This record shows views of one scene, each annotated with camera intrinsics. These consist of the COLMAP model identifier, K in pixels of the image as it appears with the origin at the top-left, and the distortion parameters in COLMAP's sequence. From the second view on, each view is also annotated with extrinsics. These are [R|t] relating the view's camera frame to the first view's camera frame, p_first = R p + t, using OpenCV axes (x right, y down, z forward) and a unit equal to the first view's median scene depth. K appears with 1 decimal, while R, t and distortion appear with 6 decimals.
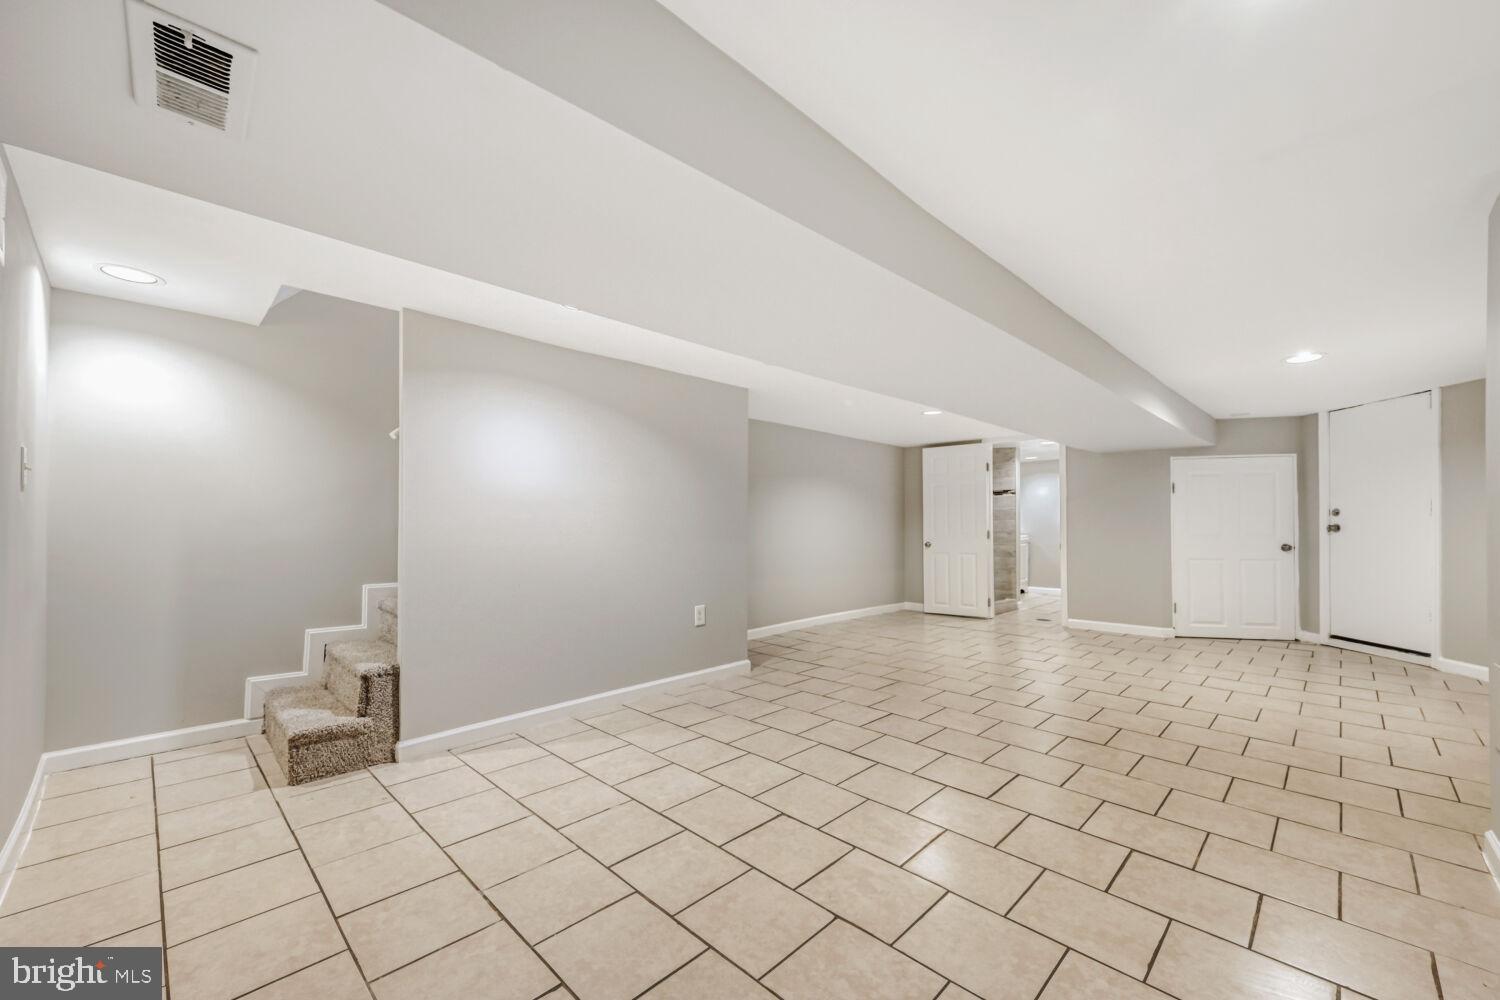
lens RADIAL K [[594.1, 0, 751.1], [0, 594.1, 521.7], [0, 0, 1]] dist [-0.003406, 0.000955]
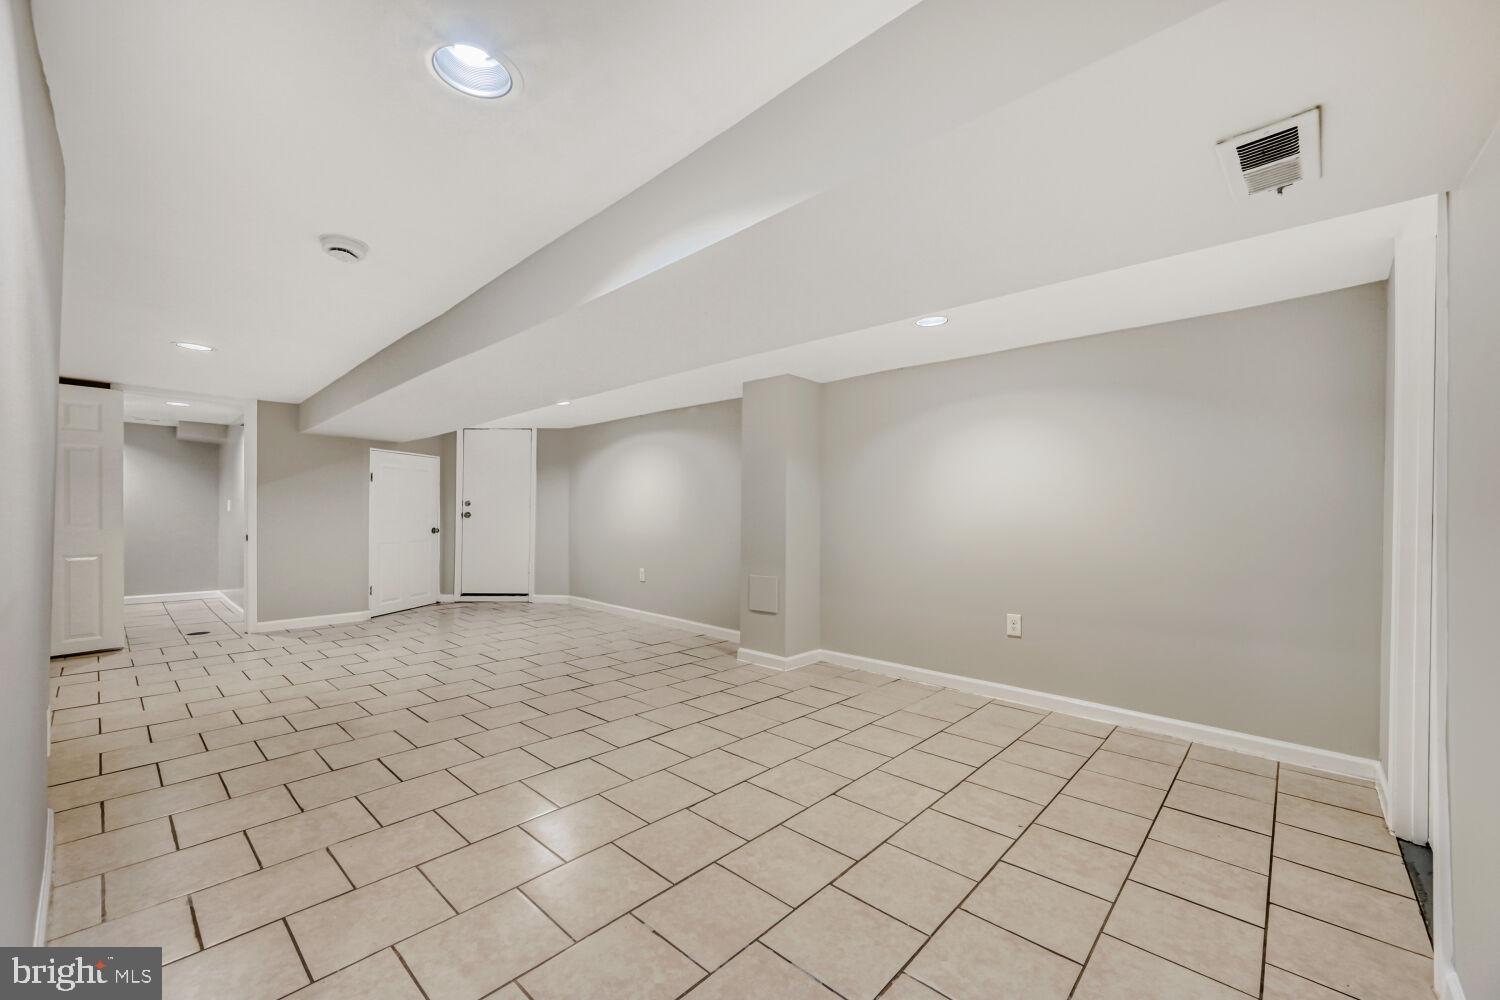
lens RADIAL K [[594.1, 0, 750.7], [0, 594.1, 507.5], [0, 0, 1]] dist [-0.003406, 0.000955]
pose [[-0.031140, 0.006593, 0.999493, -0.395466], [-0.012759, 0.999894, -0.006993, -0.004833], [-0.999434, -0.012970, -0.031053, 0.383518]]
